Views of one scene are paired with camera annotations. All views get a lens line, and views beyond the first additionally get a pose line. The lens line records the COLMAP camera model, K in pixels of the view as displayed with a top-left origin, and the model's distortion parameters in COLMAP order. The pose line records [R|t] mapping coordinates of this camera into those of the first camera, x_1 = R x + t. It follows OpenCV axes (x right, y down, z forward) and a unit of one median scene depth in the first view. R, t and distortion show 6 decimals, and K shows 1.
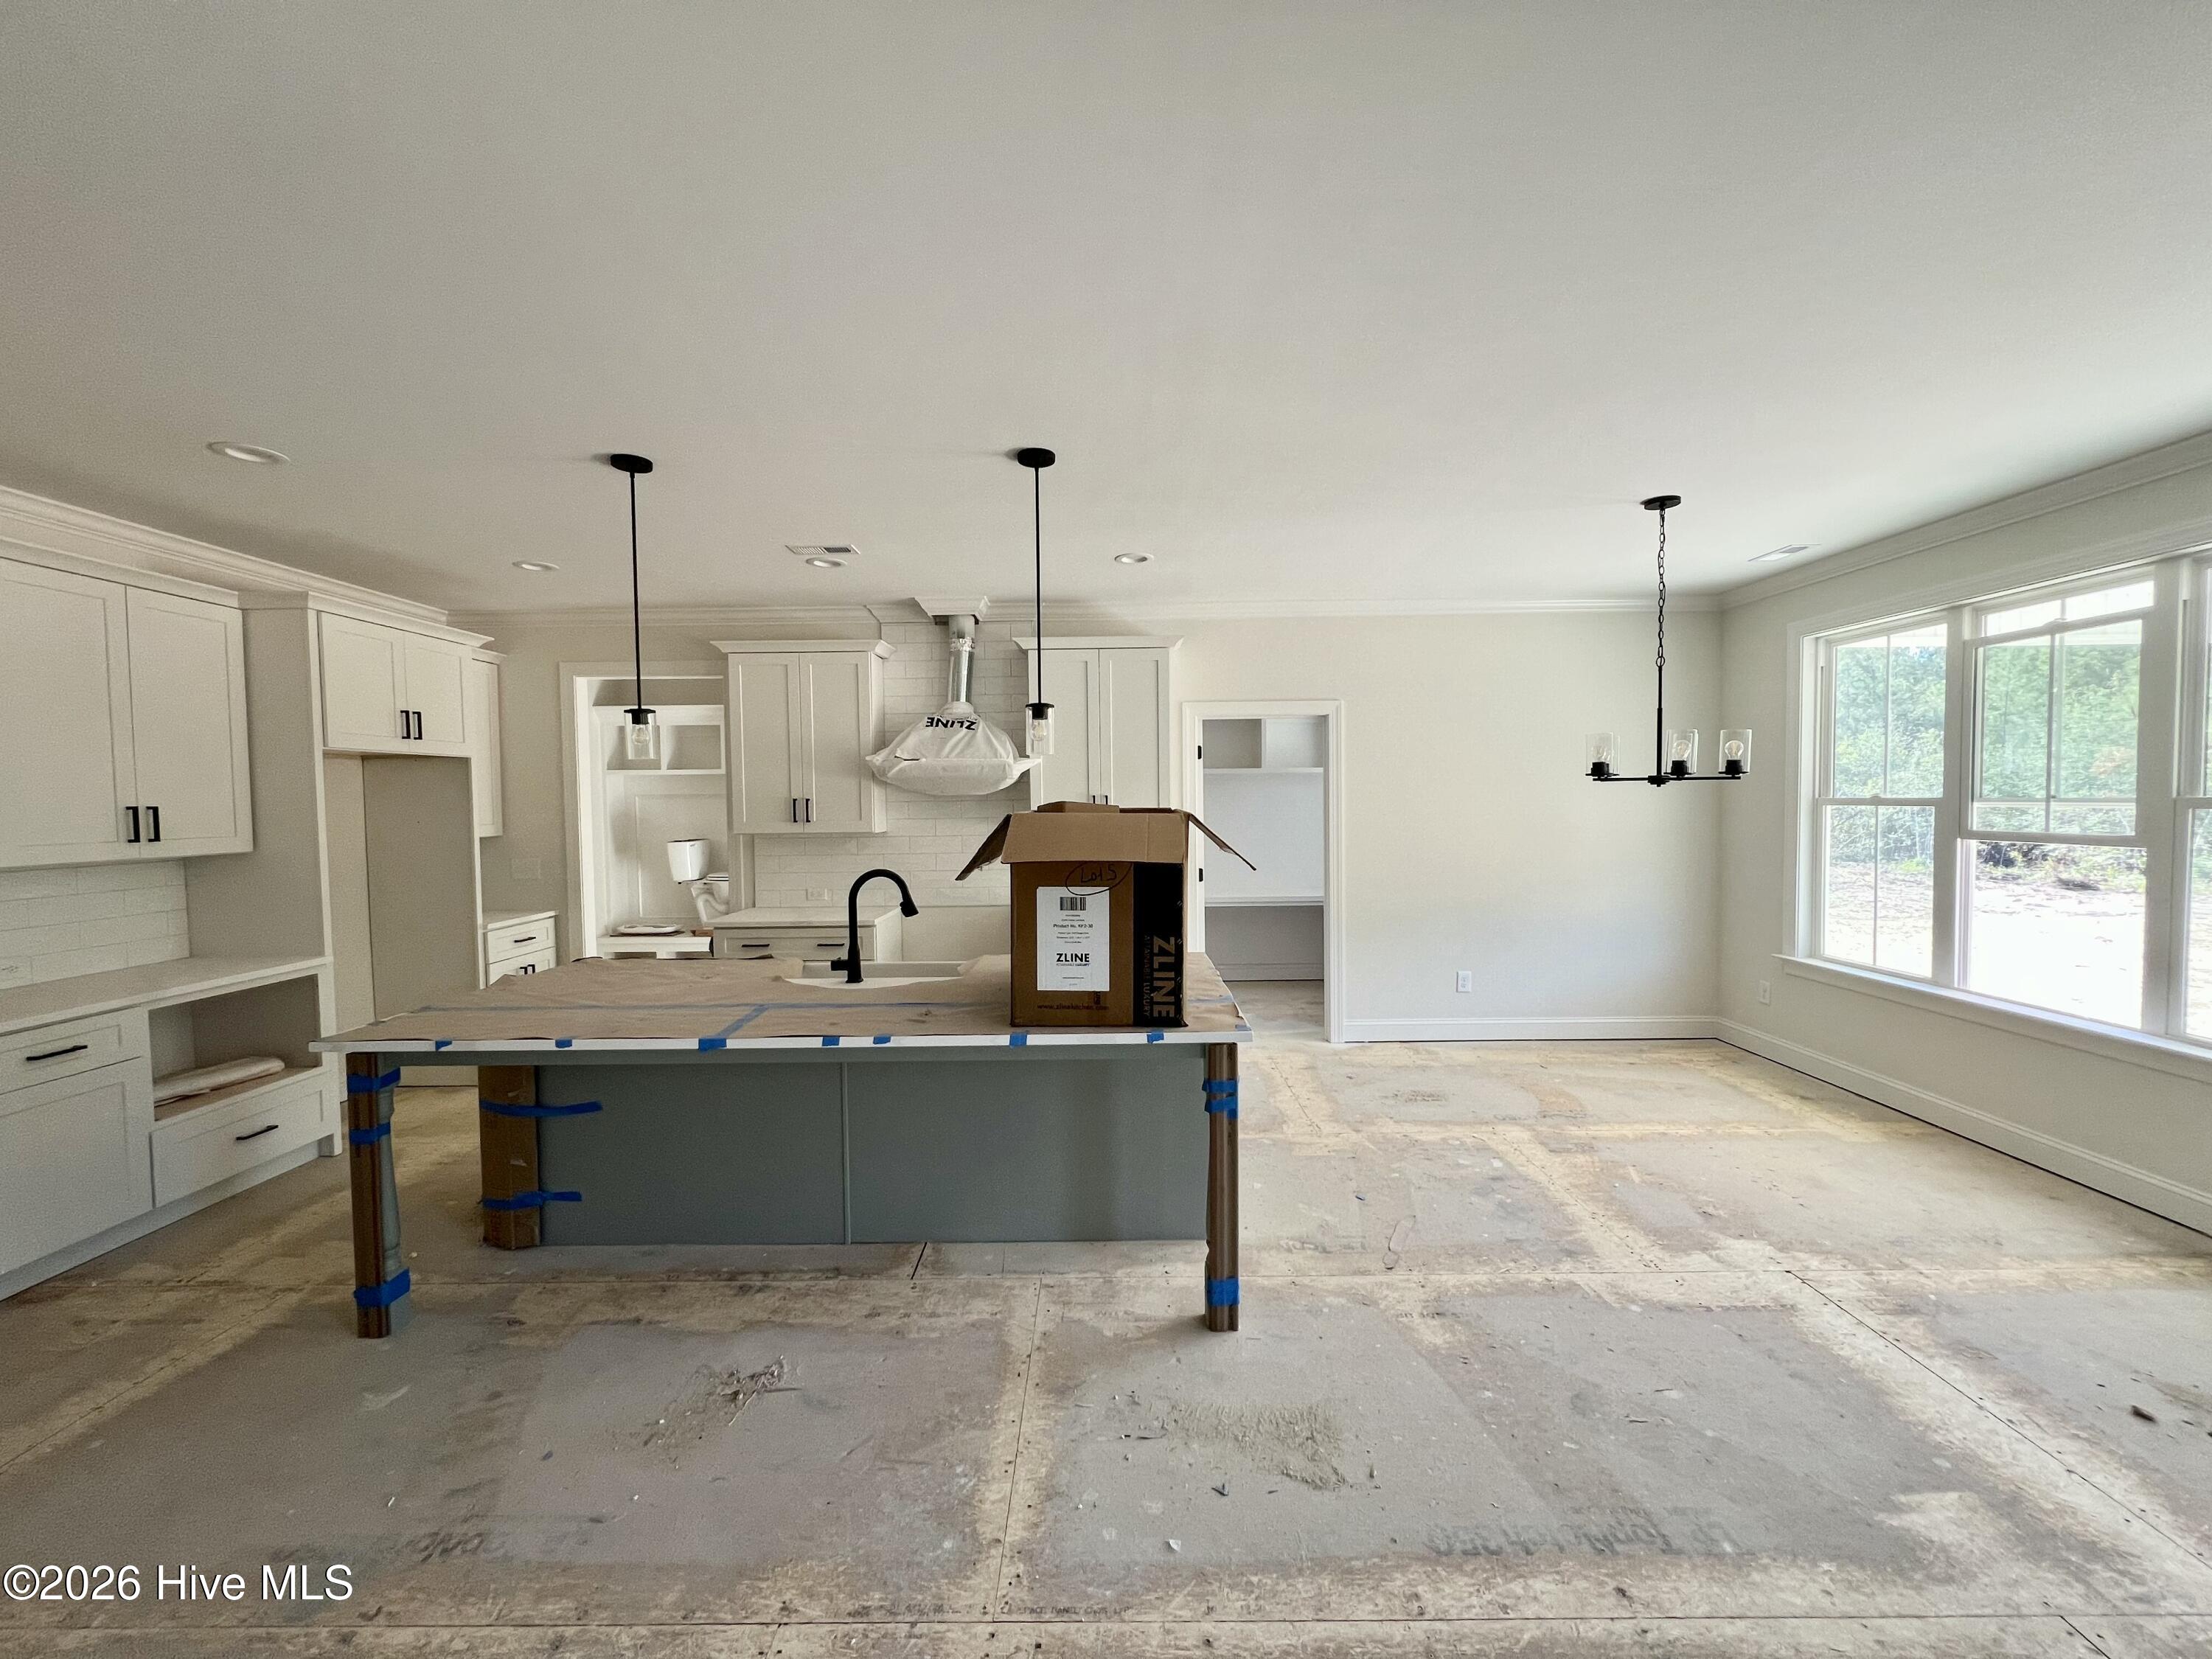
lens RADIAL K [[882.8, 0, 1104.3], [0, 882.8, 833.7], [0, 0, 1]] dist [-0.002120, 0.000162]
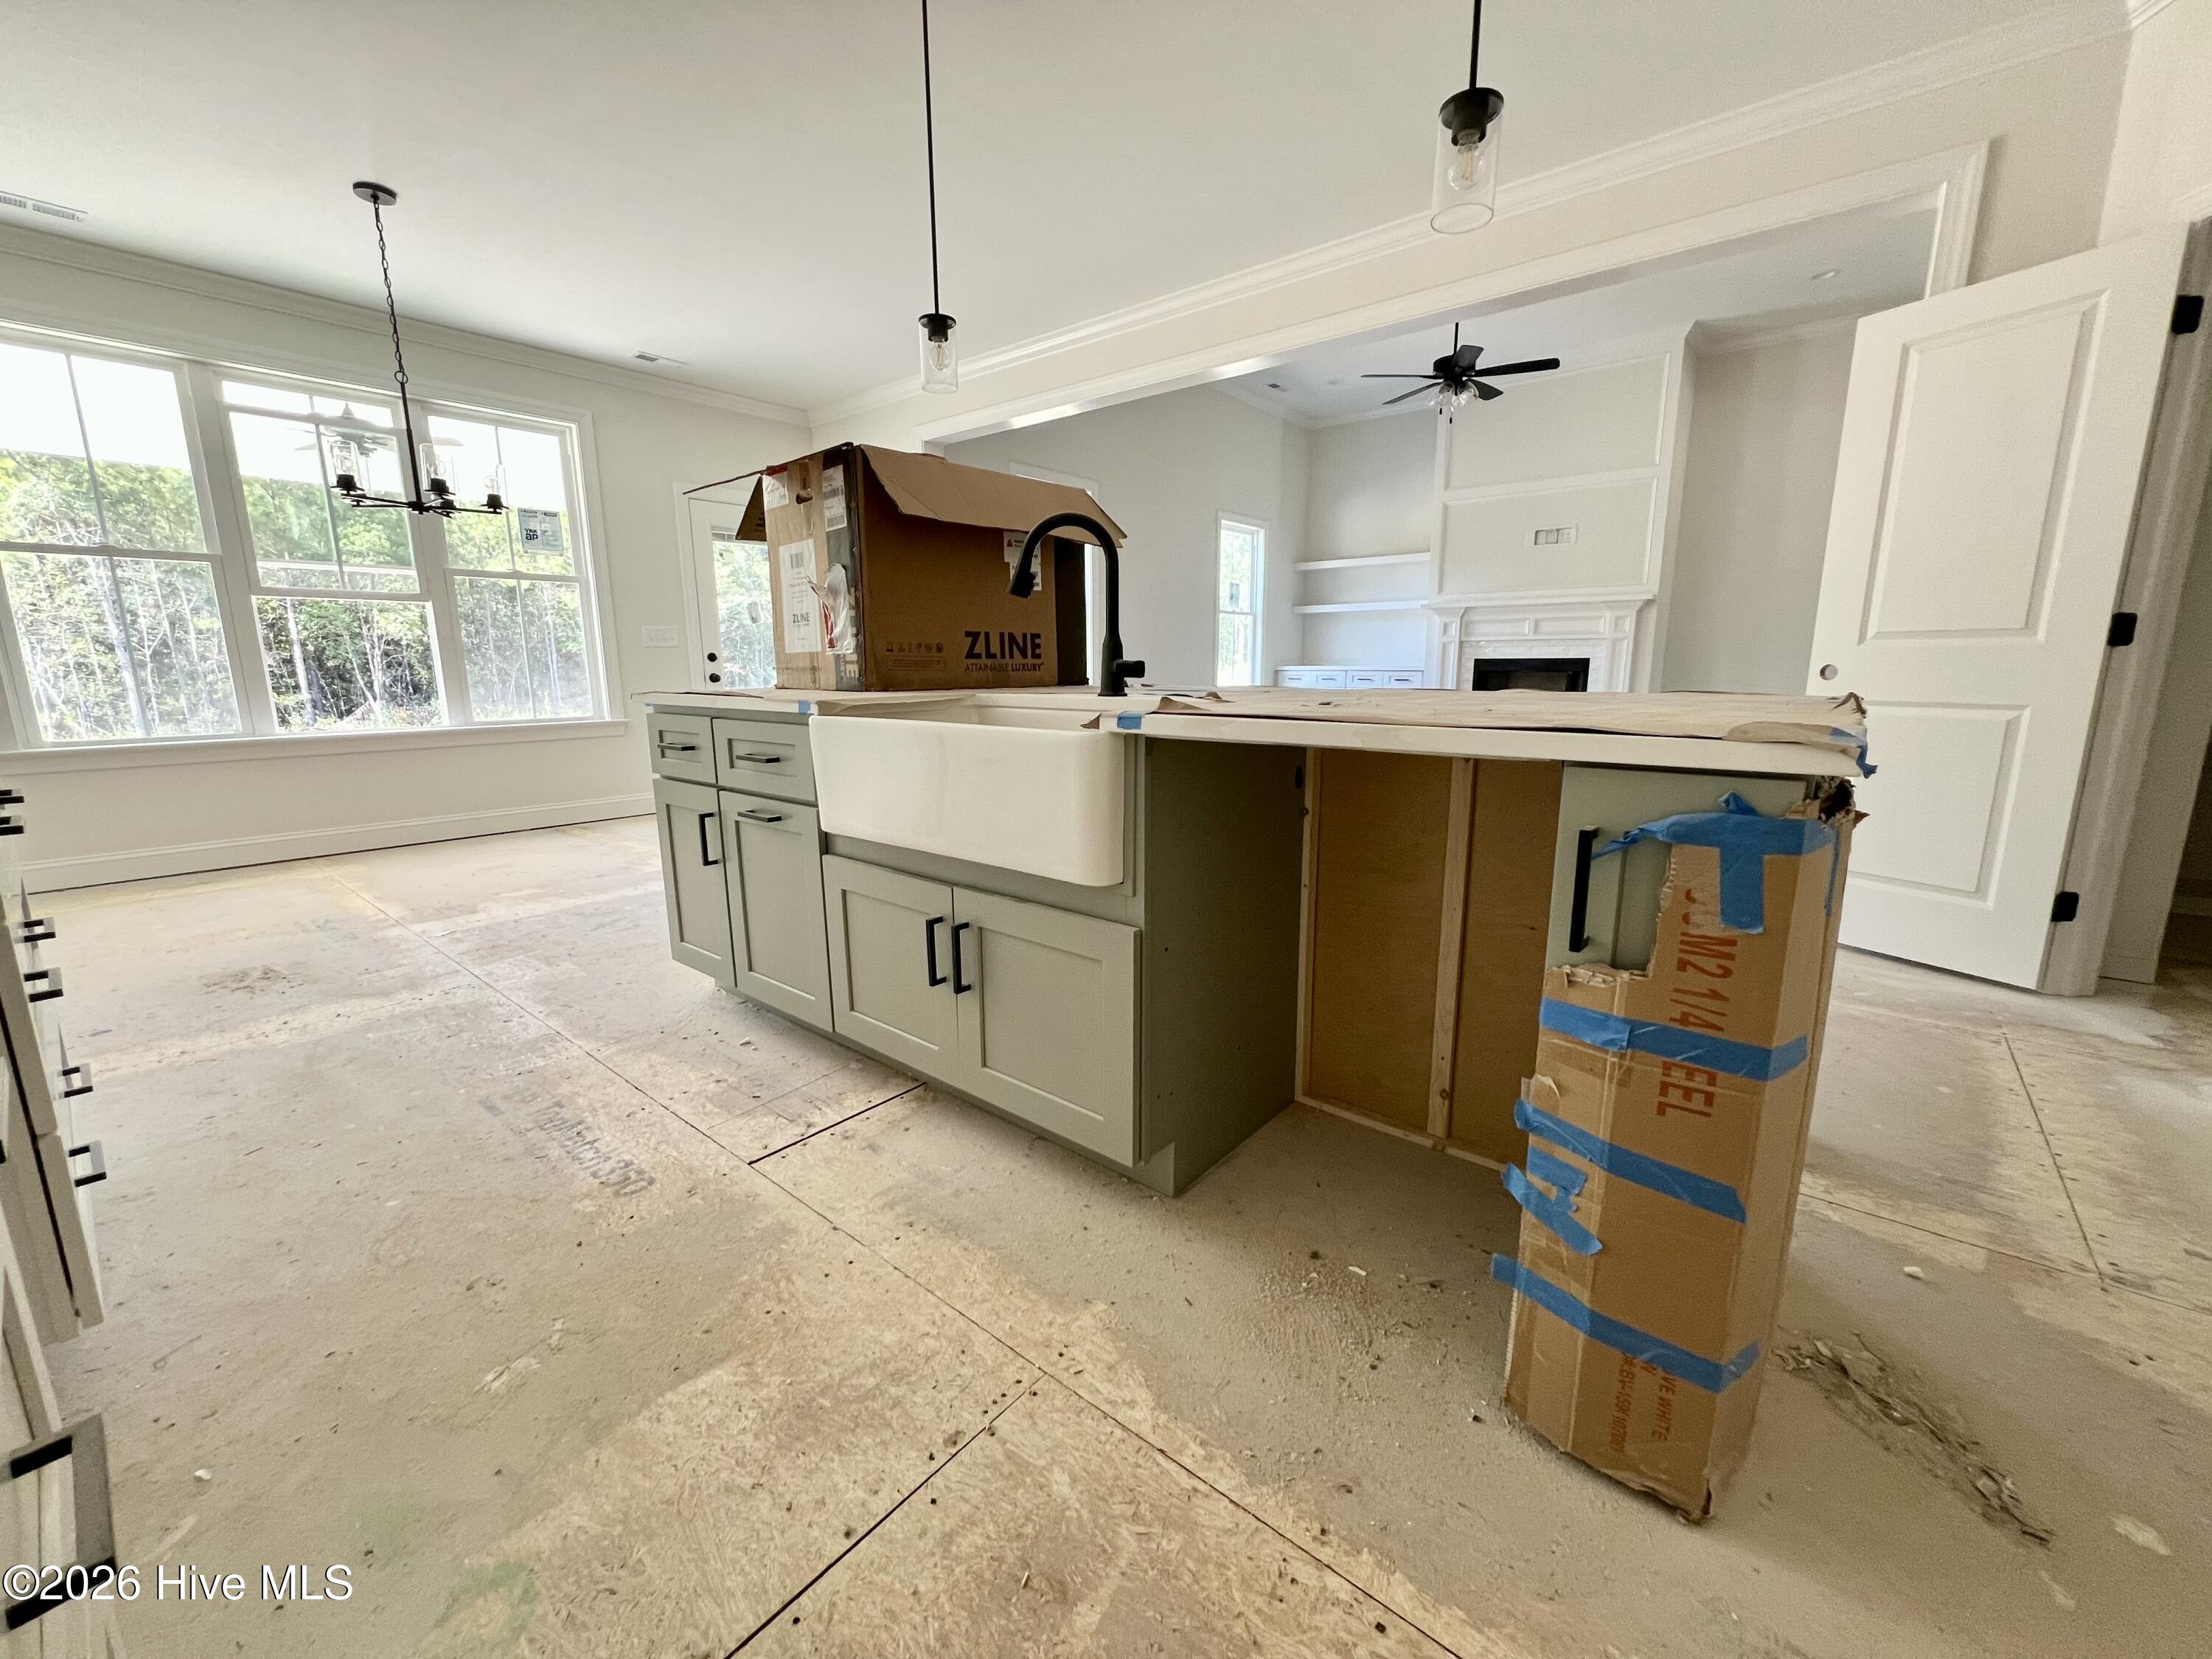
lens RADIAL K [[882.8, 0, 1104.3], [0, 882.8, 833.7], [0, 0, 1]] dist [-0.002120, 0.000162]
pose [[-0.771699, -0.104955, 0.627267, -0.561835], [0.041750, 0.975801, 0.214635, 0.105299], [-0.634616, 0.191823, -0.748644, 1.227757]]
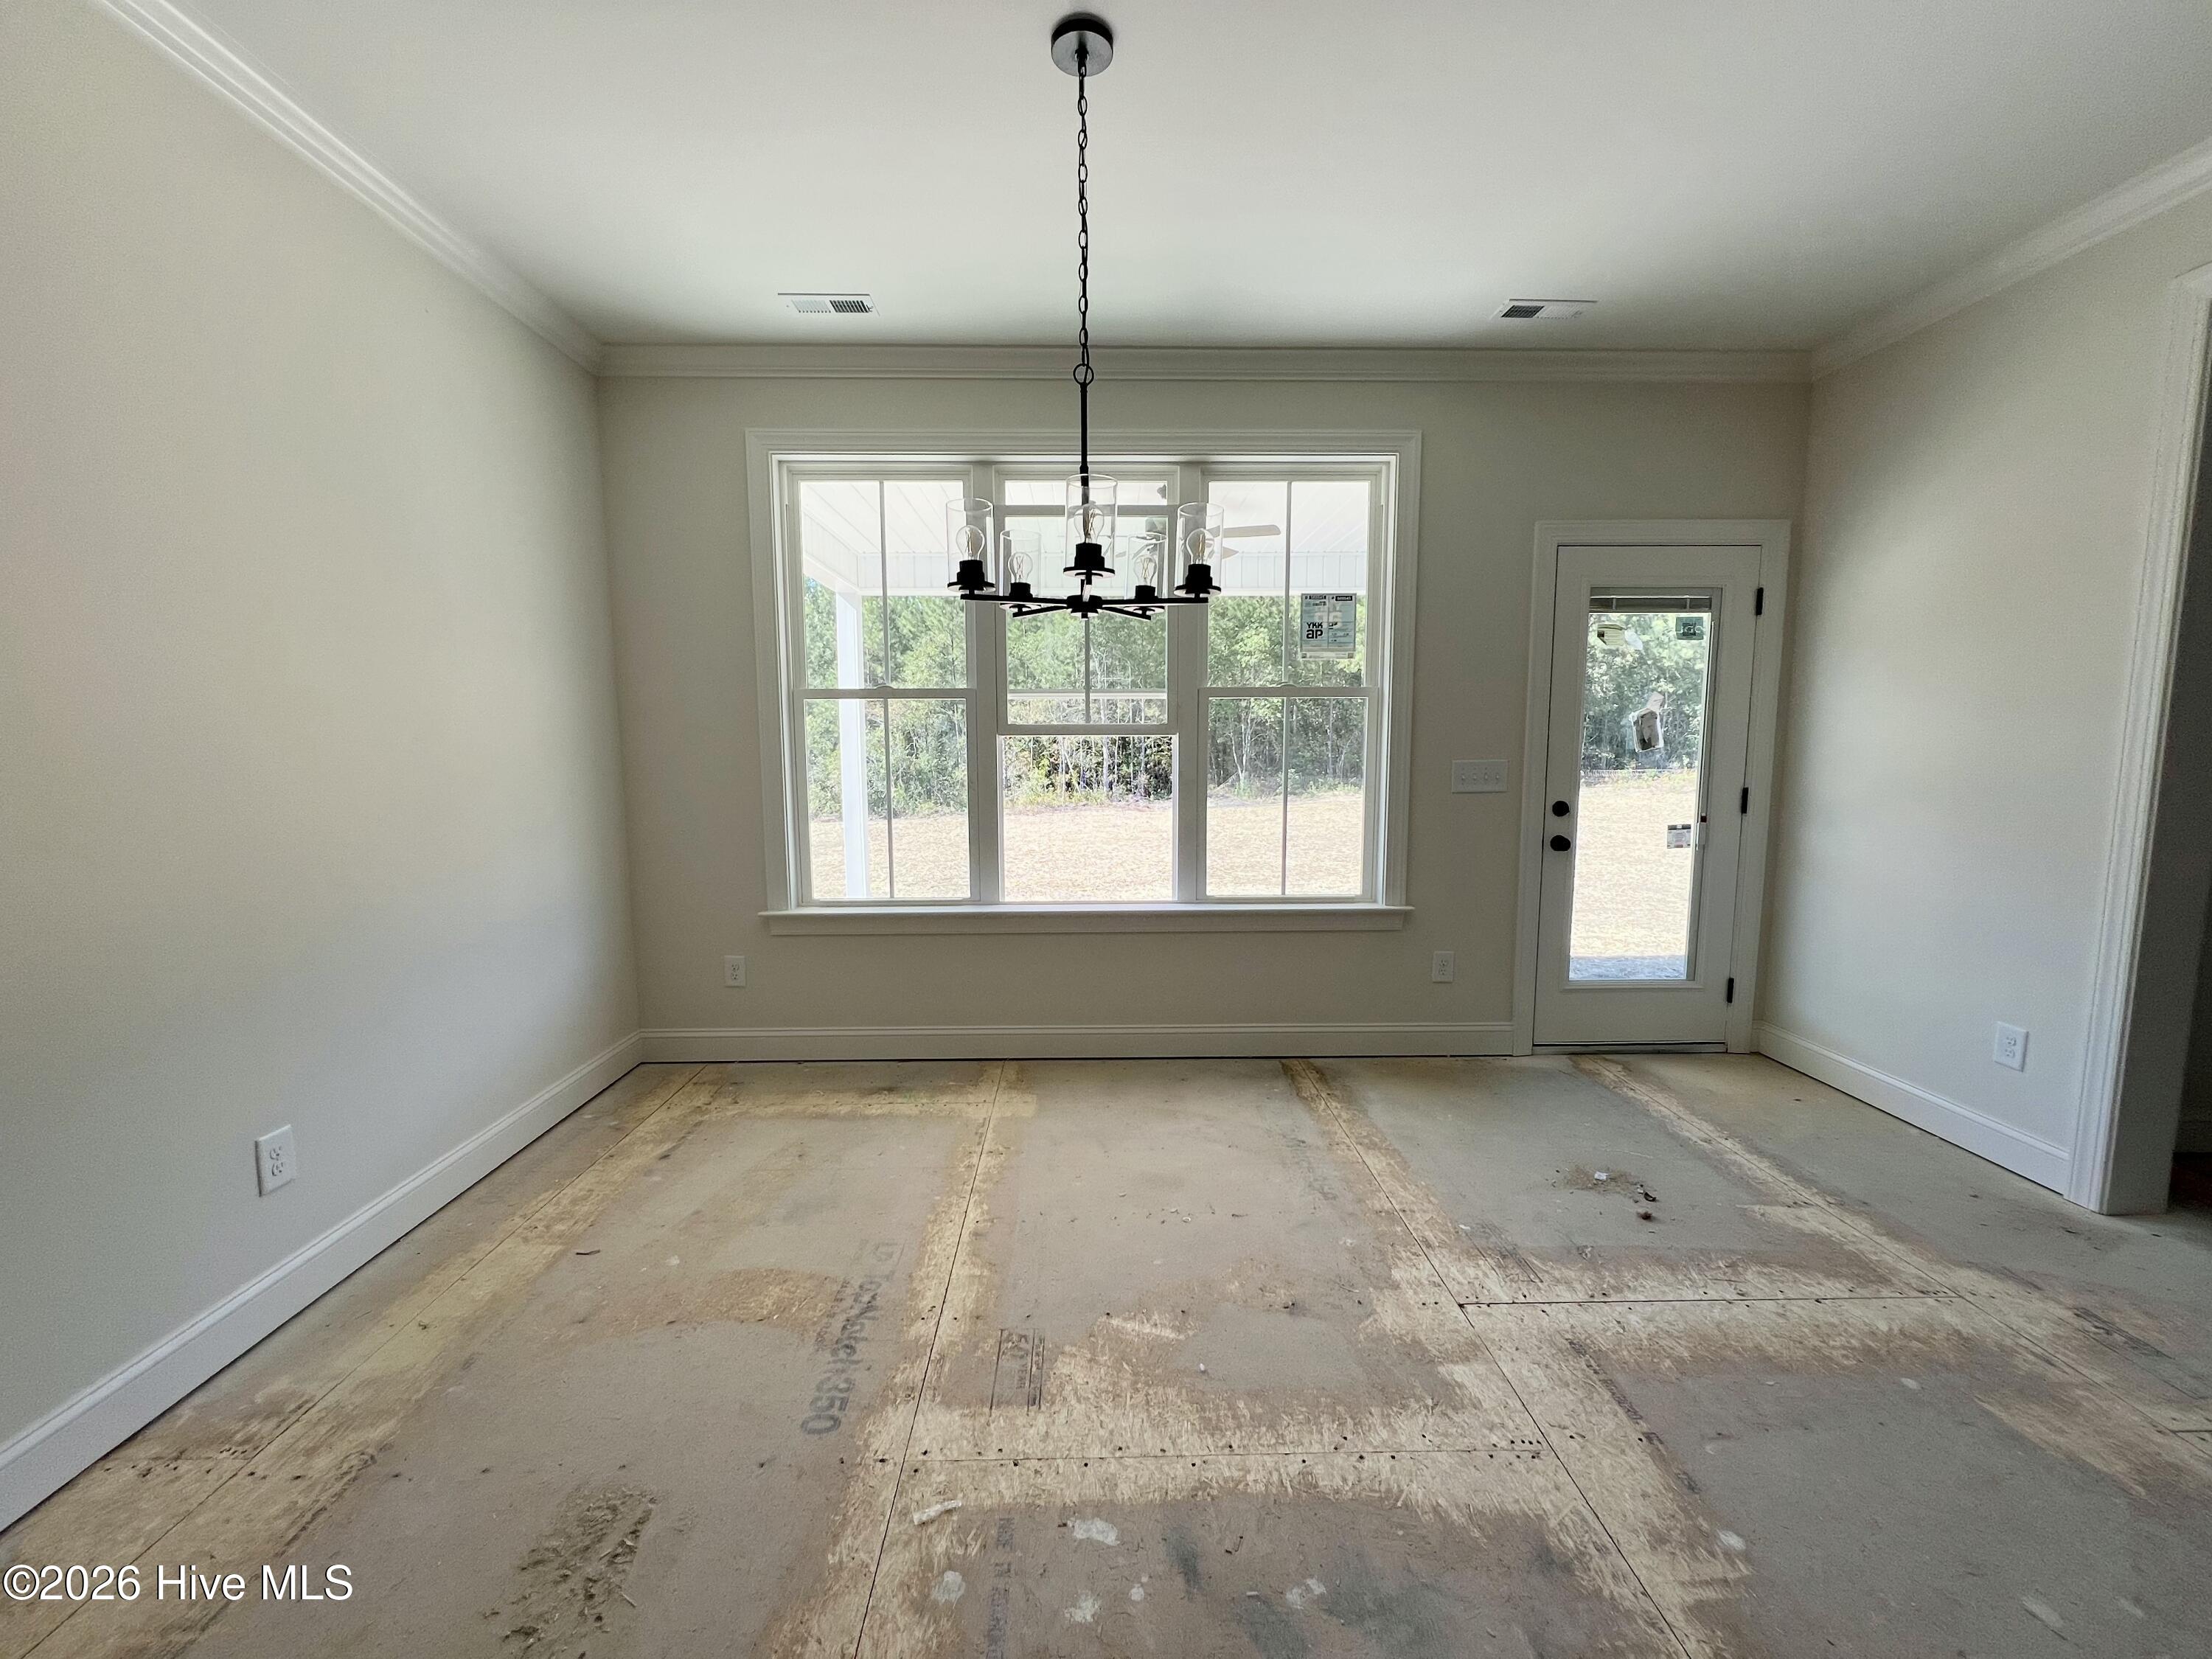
lens RADIAL K [[882.8, 0, 1104.3], [0, 882.8, 833.7], [0, 0, 1]] dist [-0.002120, 0.000162]
pose [[-0.027285, -0.096199, 0.994988, 0.077477], [0.045276, 0.994218, 0.097367, 0.023201], [-0.998602, 0.047706, -0.022772, 0.937741]]
